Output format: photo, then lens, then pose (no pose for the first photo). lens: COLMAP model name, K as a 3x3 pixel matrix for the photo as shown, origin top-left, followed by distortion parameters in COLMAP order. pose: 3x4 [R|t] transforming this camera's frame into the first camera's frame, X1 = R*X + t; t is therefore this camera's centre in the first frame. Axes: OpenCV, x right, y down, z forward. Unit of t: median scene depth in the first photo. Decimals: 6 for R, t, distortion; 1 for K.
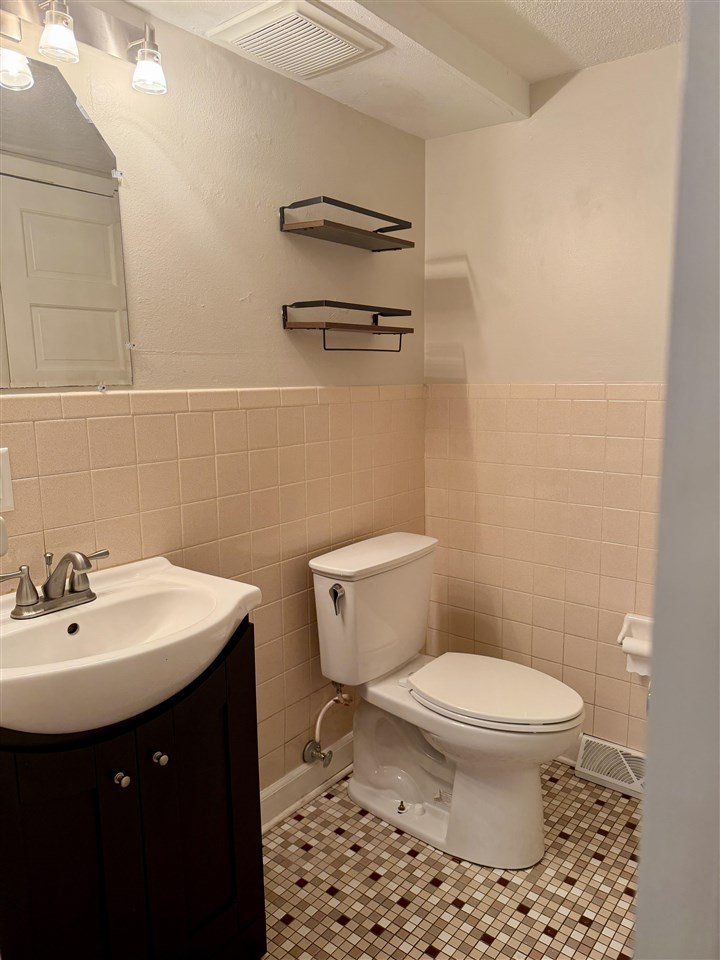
lens RADIAL K [[679.8, 0, 363.8], [0, 679.8, 483.5], [0, 0, 1]] dist [0.083375, -0.082448]
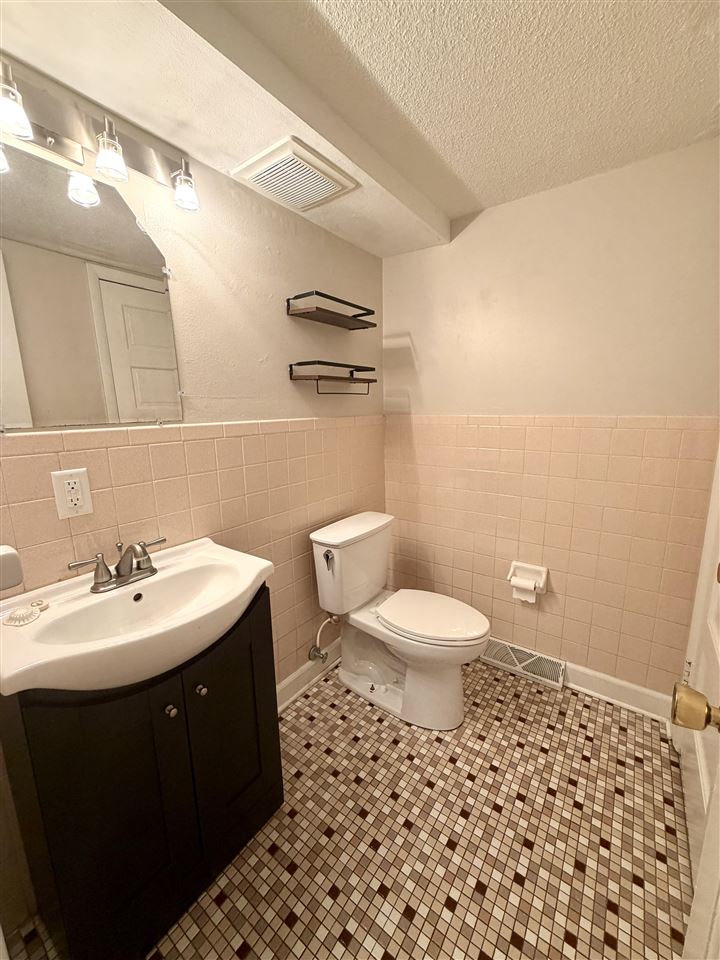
lens RADIAL K [[384.8, 0, 358.7], [0, 384.8, 478.5], [0, 0, 1]] dist [0.017517, 0.000929]
pose [[0.999420, -0.013025, 0.031475, 0.002739], [0.012221, 0.999598, 0.025586, -0.032544], [-0.031795, -0.025187, 0.999177, 0.152464]]
